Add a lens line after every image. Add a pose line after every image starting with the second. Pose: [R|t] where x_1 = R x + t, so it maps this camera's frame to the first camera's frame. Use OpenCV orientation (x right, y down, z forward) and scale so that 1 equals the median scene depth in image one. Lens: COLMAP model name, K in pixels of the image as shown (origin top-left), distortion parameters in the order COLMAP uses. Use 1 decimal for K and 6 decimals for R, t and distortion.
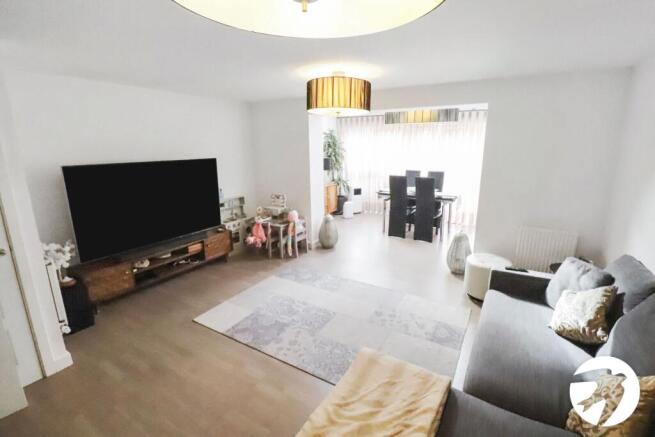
lens RADIAL K [[307.4, 0, 327.2], [0, 307.4, 223.8], [0, 0, 1]] dist [0.001728, 0.000342]
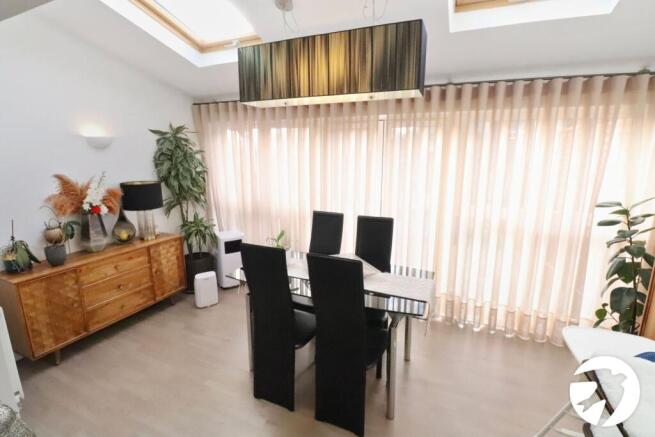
lens RADIAL K [[307.4, 0, 325.3], [0, 307.4, 216.6], [0, 0, 1]] dist [0.001728, 0.000342]
pose [[0.993318, -0.017339, 0.114100, 0.201019], [0.021165, 0.999251, -0.032408, -0.139183], [-0.113452, 0.034606, 0.992941, 0.489834]]
